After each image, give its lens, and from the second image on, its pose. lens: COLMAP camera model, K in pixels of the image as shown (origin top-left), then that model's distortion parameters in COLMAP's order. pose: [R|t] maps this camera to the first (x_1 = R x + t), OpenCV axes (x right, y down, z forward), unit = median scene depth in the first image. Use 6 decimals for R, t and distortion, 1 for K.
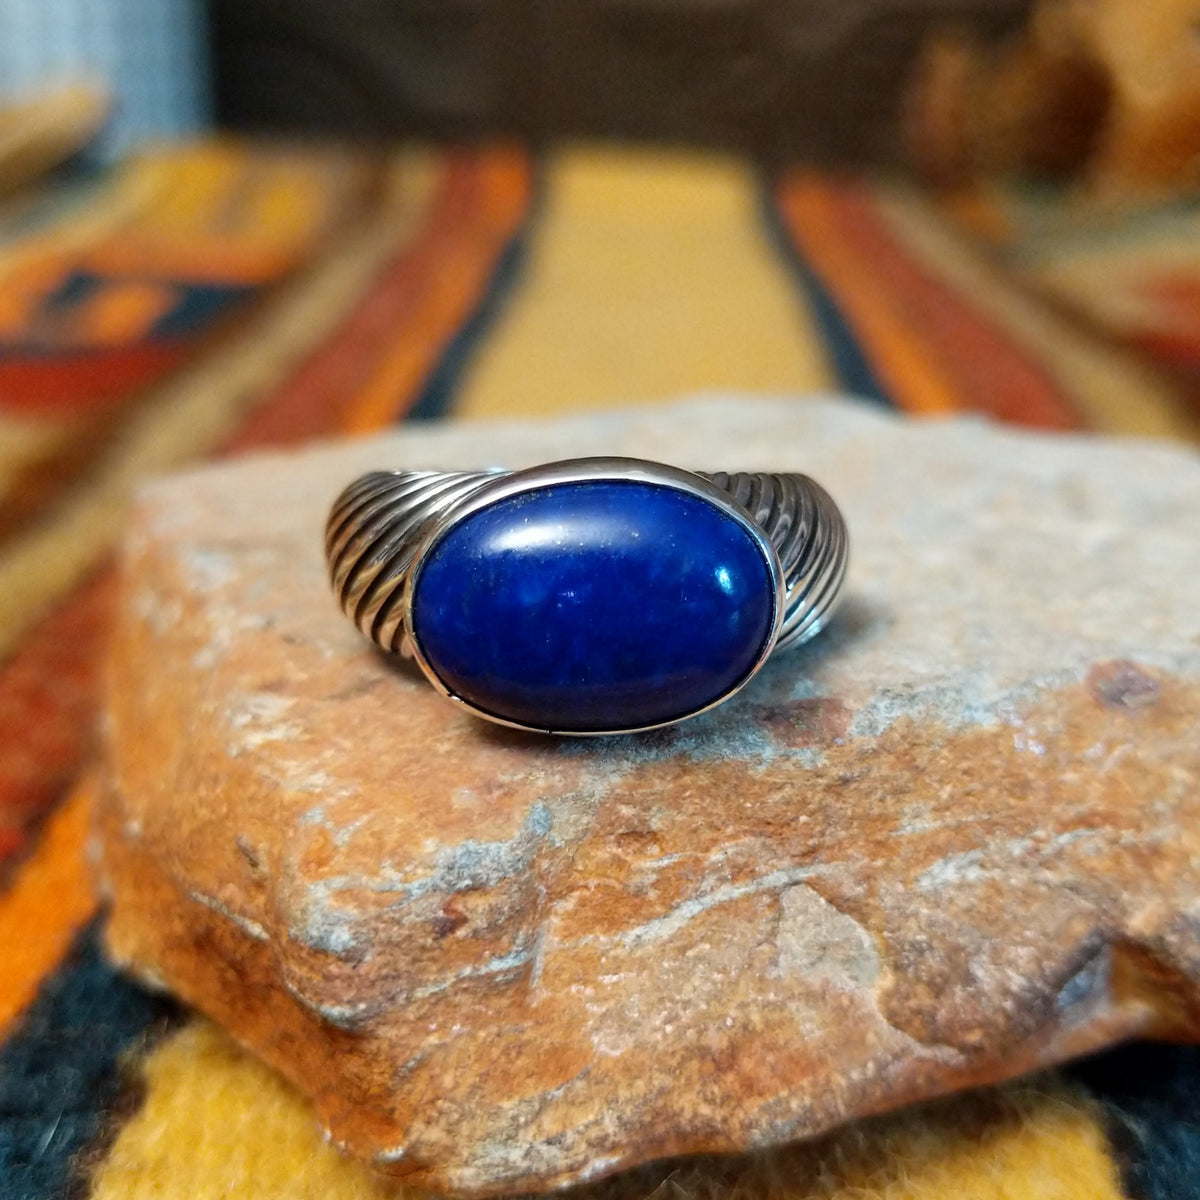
lens RADIAL K [[1867.4, 0, 558.4], [0, 1867.4, 571.8], [0, 0, 1]] dist [0.011334, 0.000000]
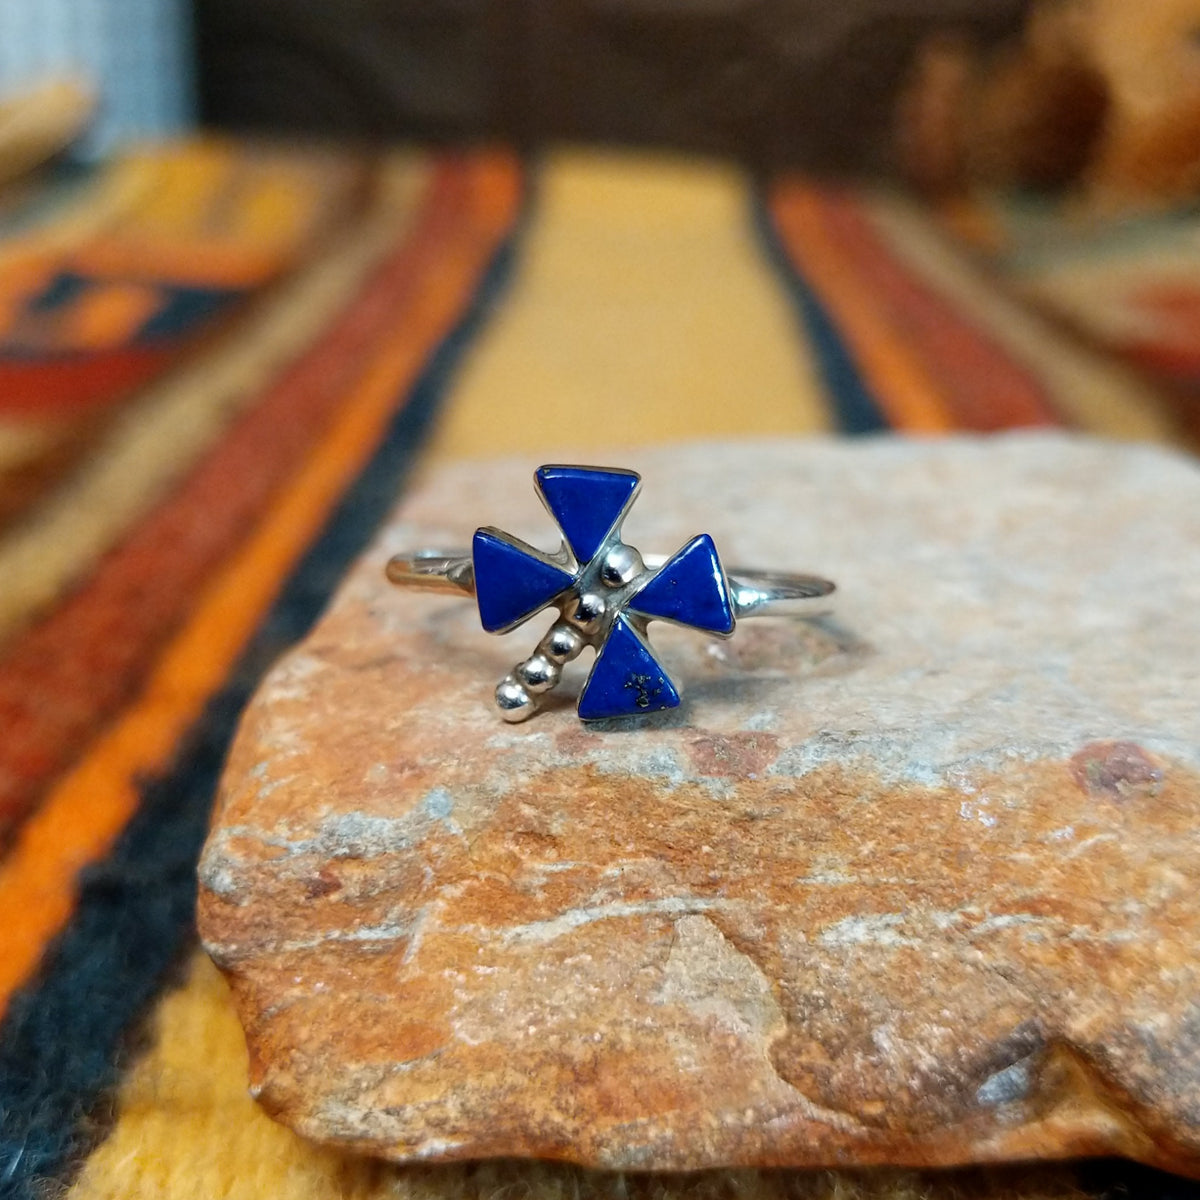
lens RADIAL K [[1867.4, 0, 592.4], [0, 1867.4, 592.4], [0, 0, 1]] dist [0.011334, 0.000000]
pose [[0.926905, 0.117643, -0.356380, 0.411586], [-0.116072, 0.992904, 0.025873, -0.019806], [0.356895, 0.017384, 0.933983, 0.062929]]
